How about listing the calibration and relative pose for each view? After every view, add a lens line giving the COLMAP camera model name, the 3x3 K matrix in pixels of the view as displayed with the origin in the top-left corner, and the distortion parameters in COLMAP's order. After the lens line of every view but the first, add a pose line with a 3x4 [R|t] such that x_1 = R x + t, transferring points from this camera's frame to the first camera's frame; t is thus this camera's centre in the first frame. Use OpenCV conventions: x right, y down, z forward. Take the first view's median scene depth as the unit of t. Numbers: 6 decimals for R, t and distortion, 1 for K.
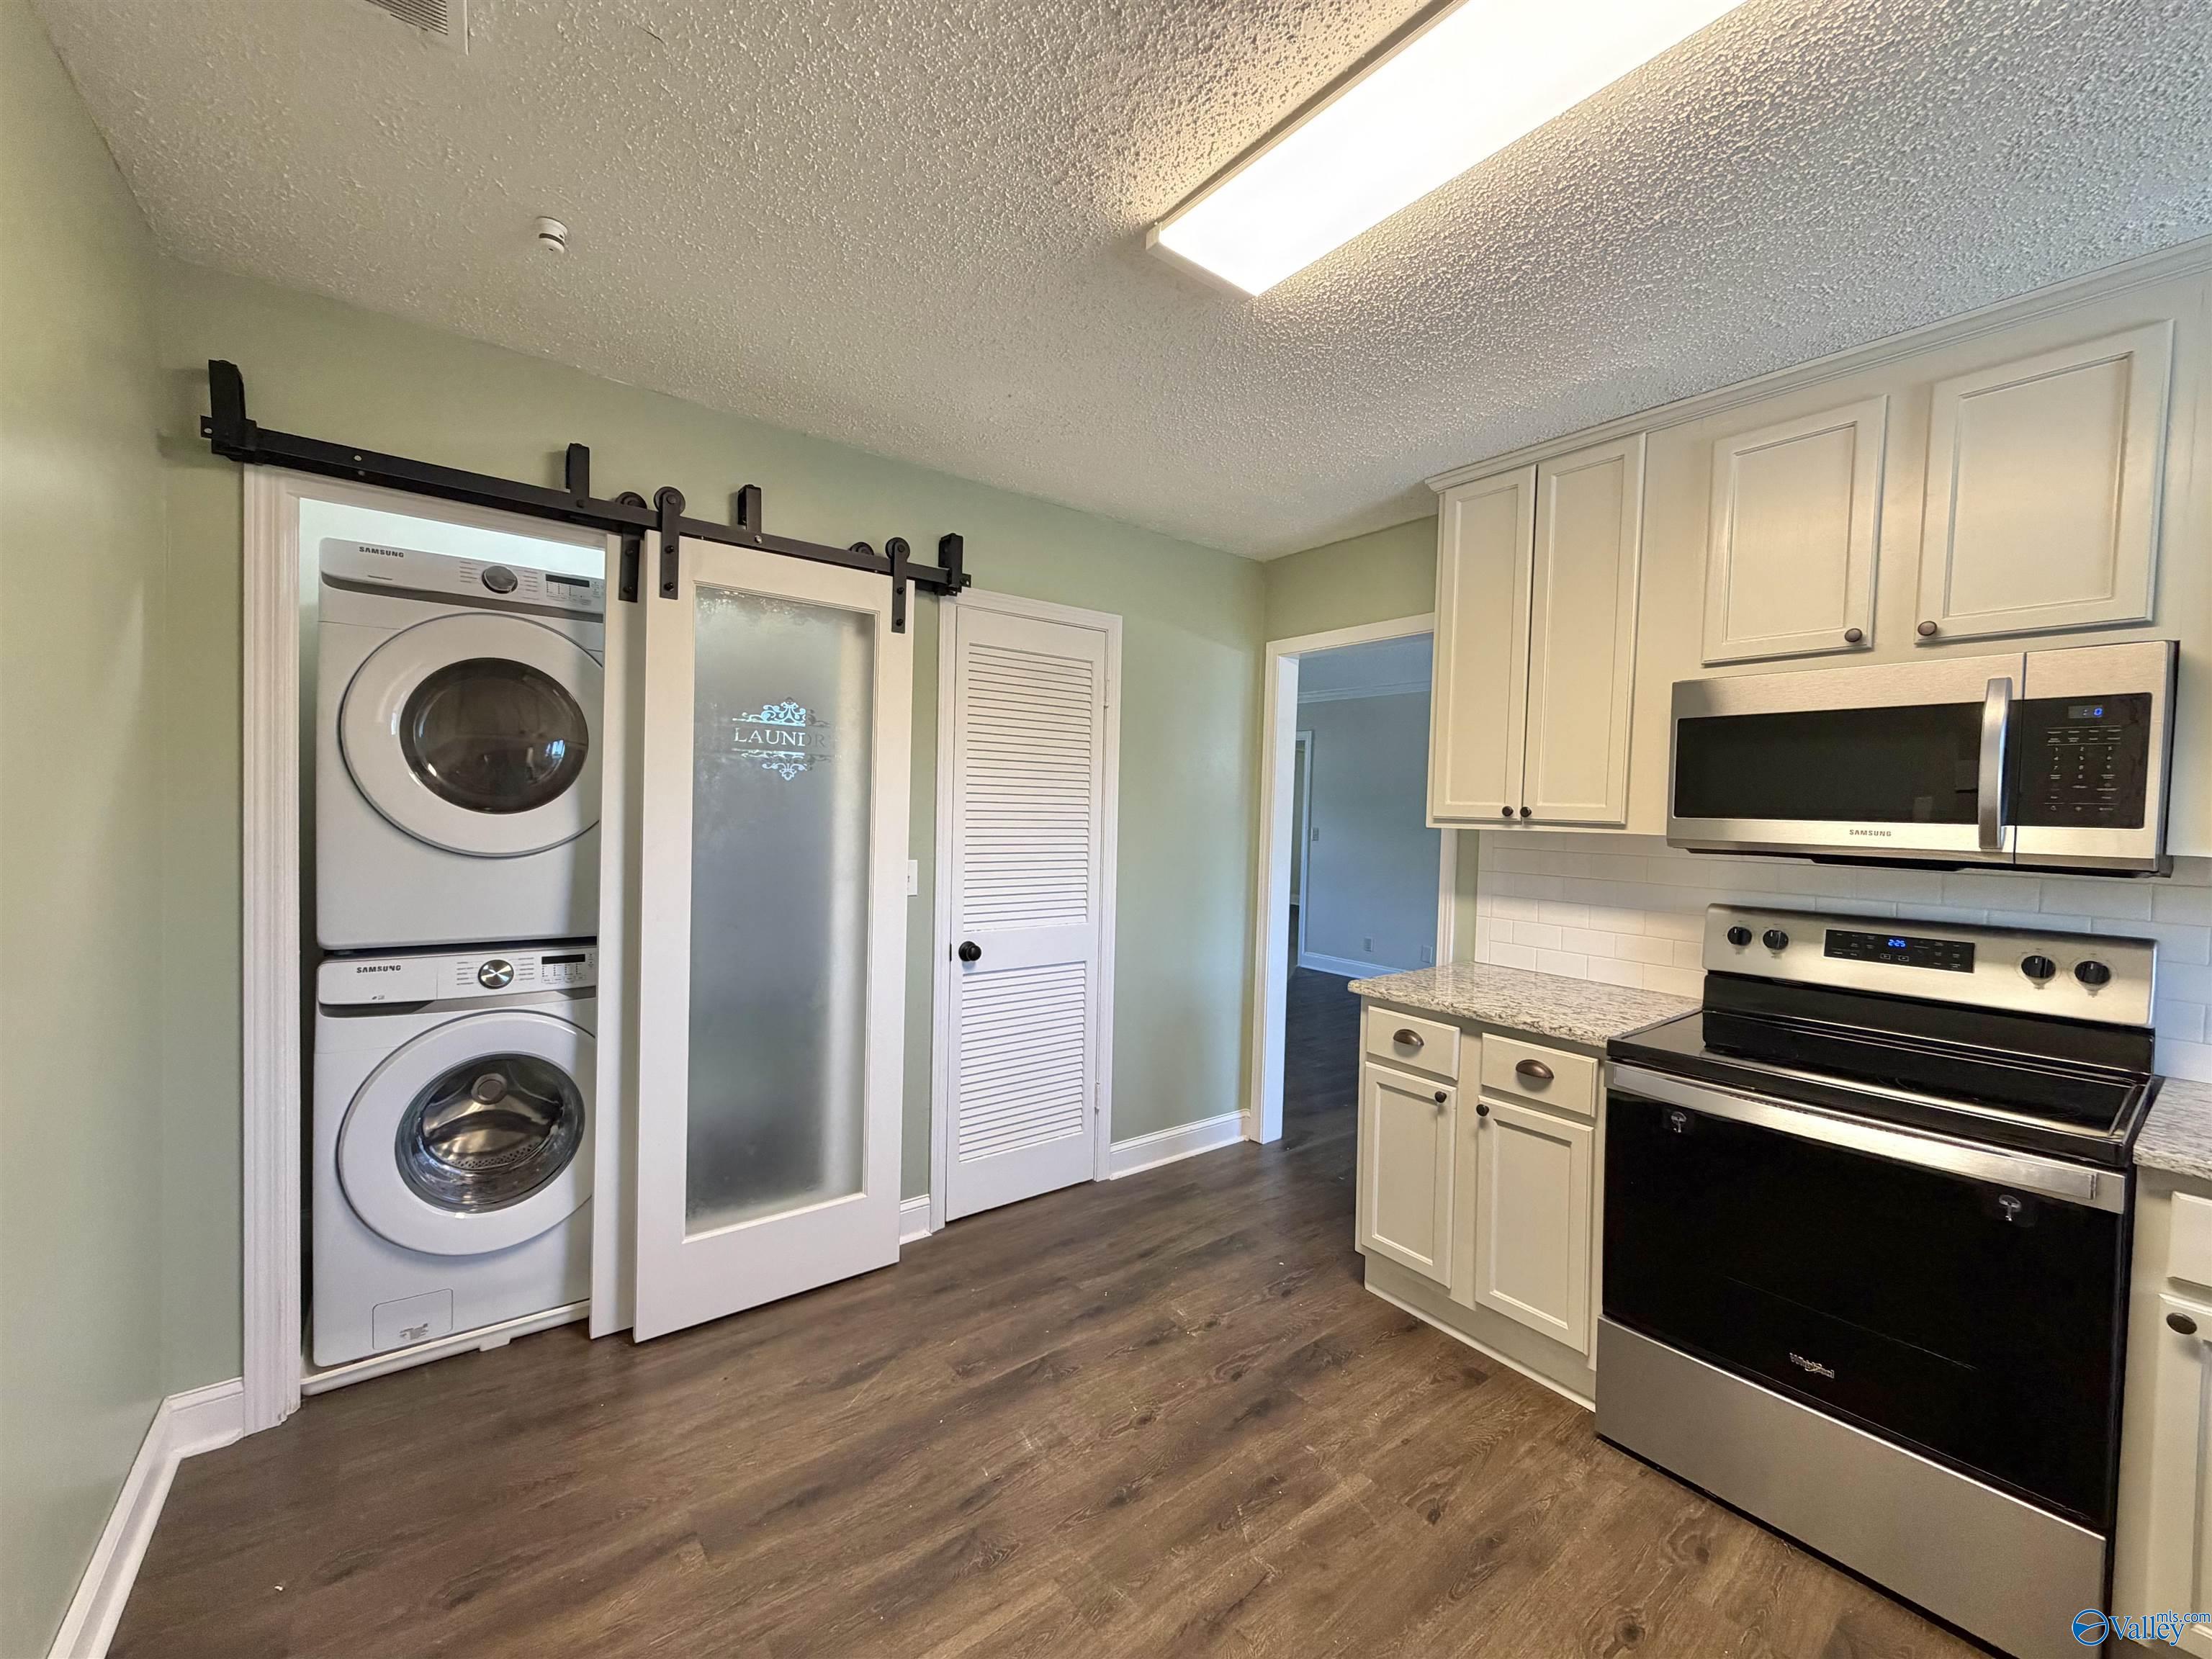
lens RADIAL K [[875.6, 0, 1100.4], [0, 875.6, 833.0], [0, 0, 1]] dist [-0.000096, -0.000117]
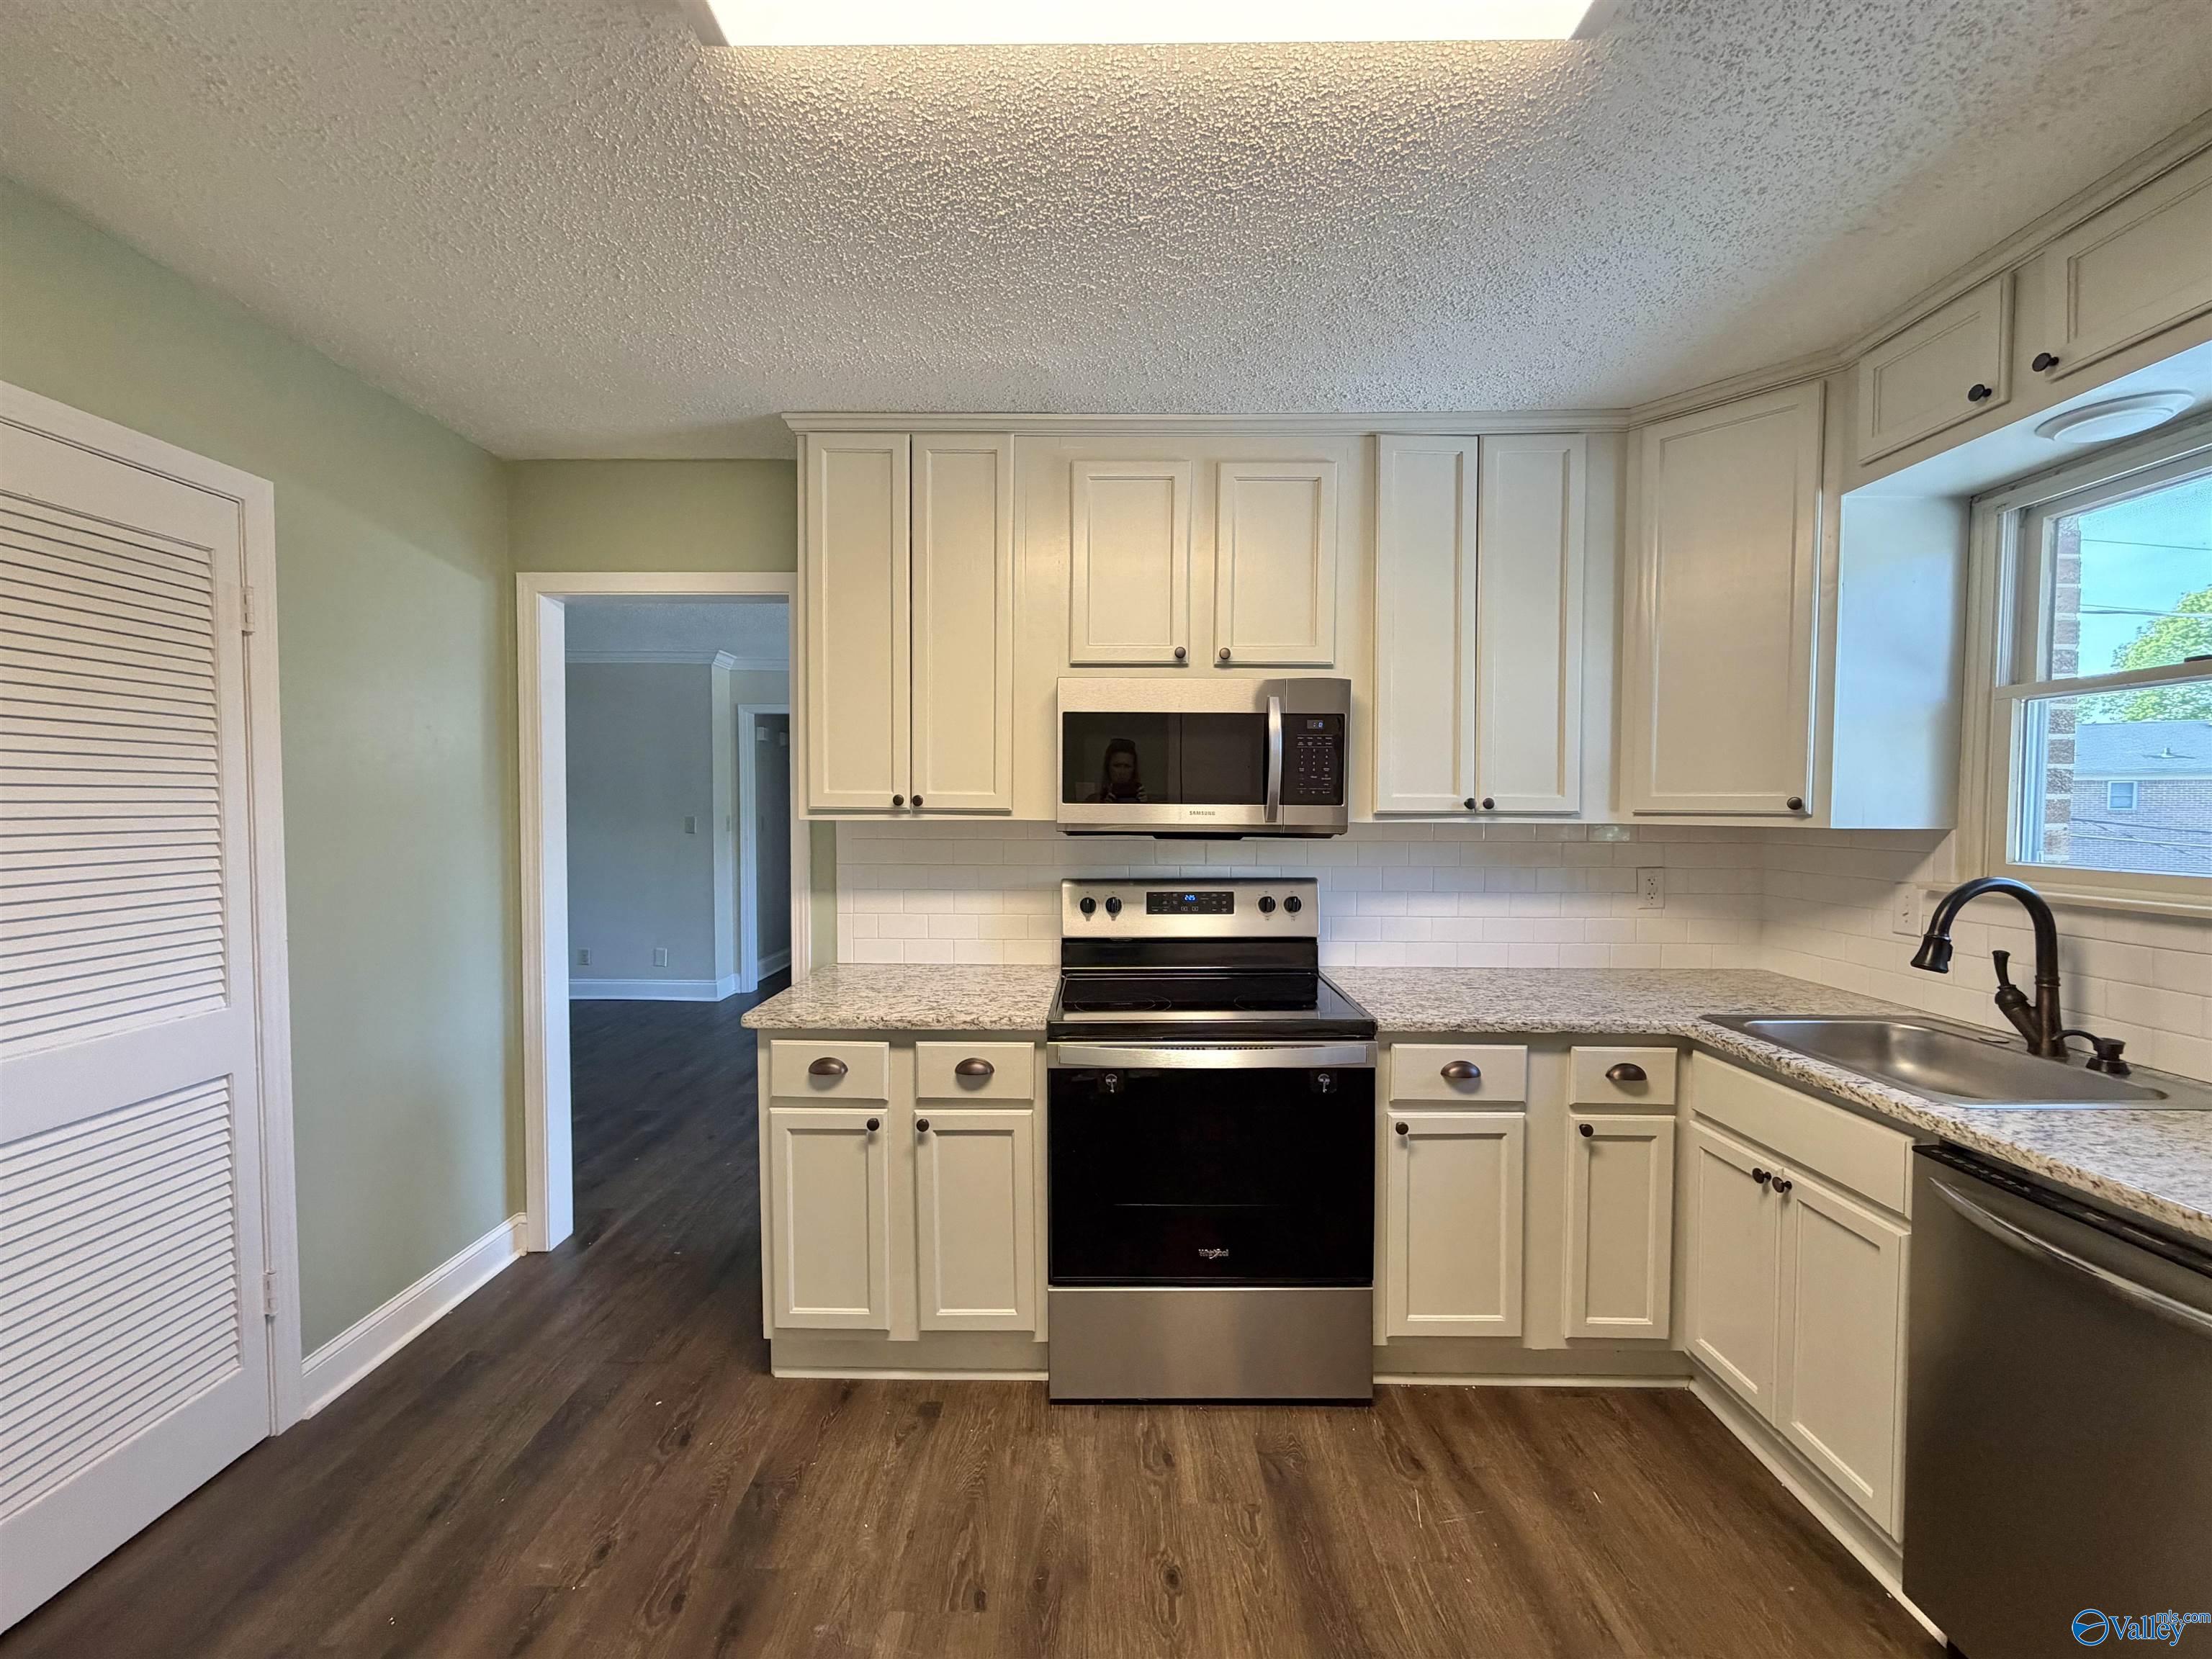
lens RADIAL K [[875.6, 0, 1100.4], [0, 875.6, 833.0], [0, 0, 1]] dist [-0.000096, -0.000117]
pose [[0.612770, -0.050445, 0.788650, -0.161254], [0.035169, 0.998713, 0.036556, -0.018187], [-0.789479, 0.005336, 0.613755, 0.283582]]
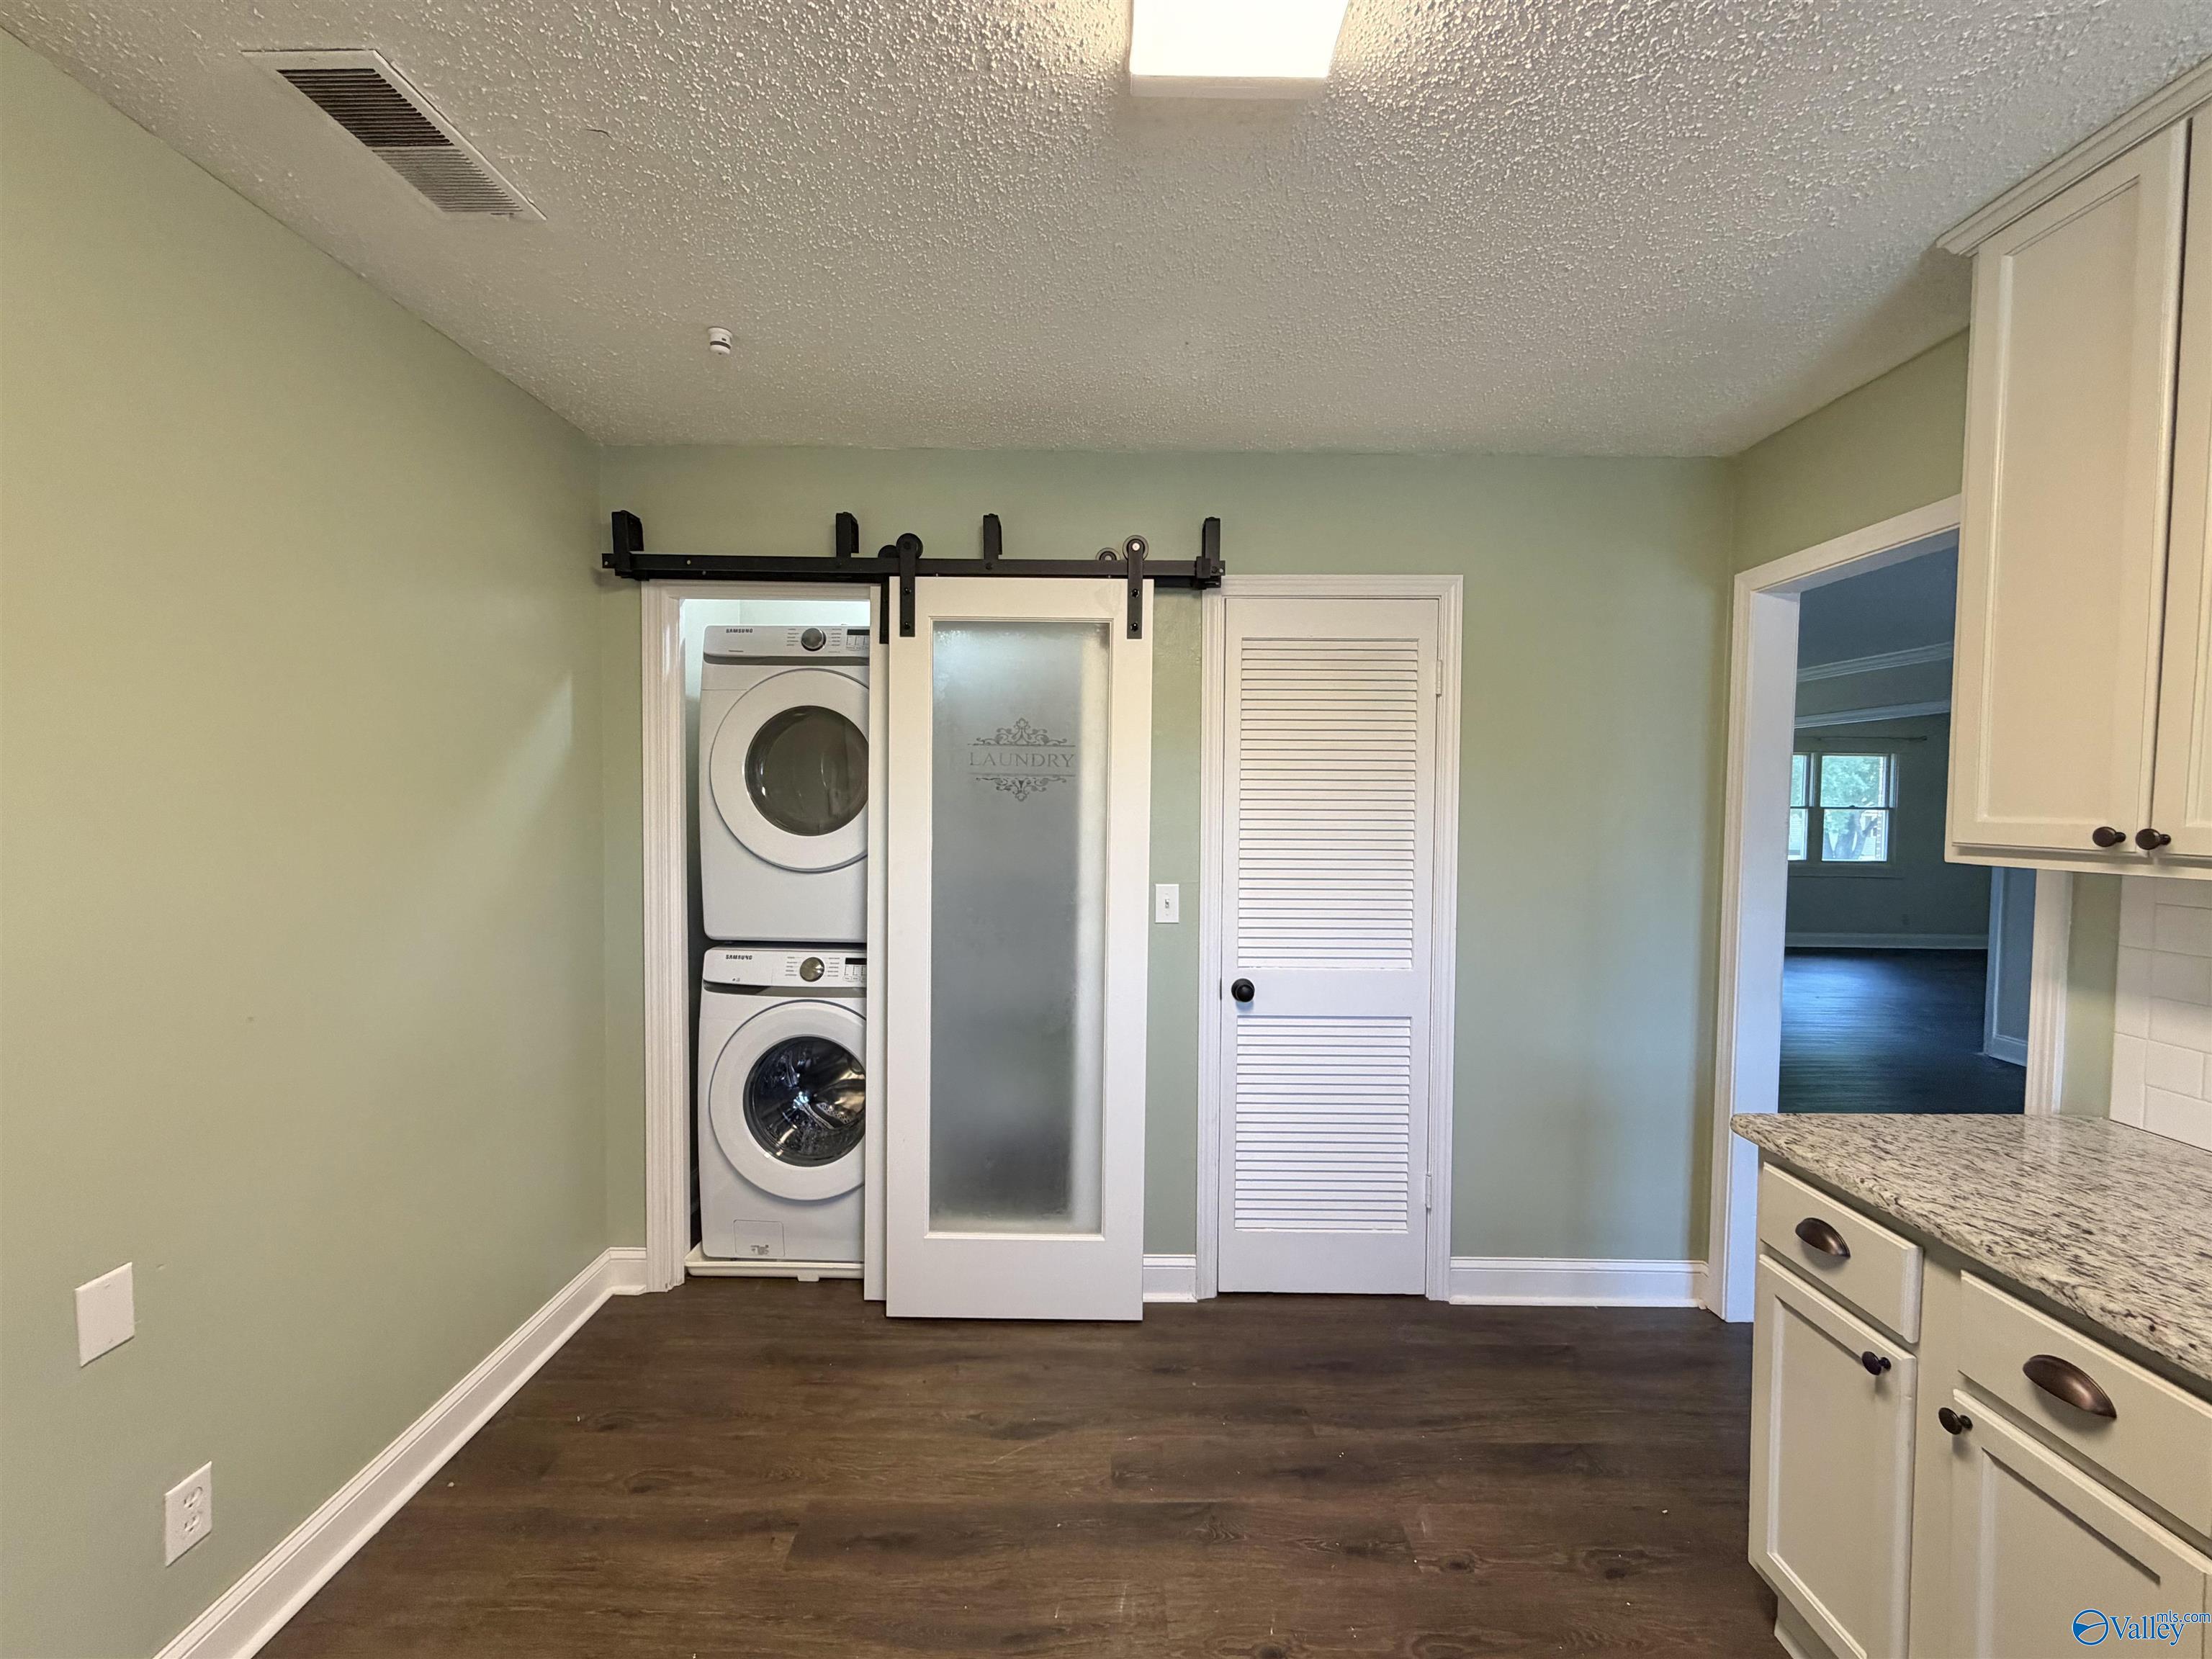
lens RADIAL K [[875.6, 0, 1100.4], [0, 875.6, 833.0], [0, 0, 1]] dist [-0.000096, -0.000117]
pose [[0.794990, 0.003669, -0.606611, 0.348519], [-0.007062, 0.999970, -0.003207, -0.023836], [0.606581, 0.006834, 0.794992, 0.284694]]
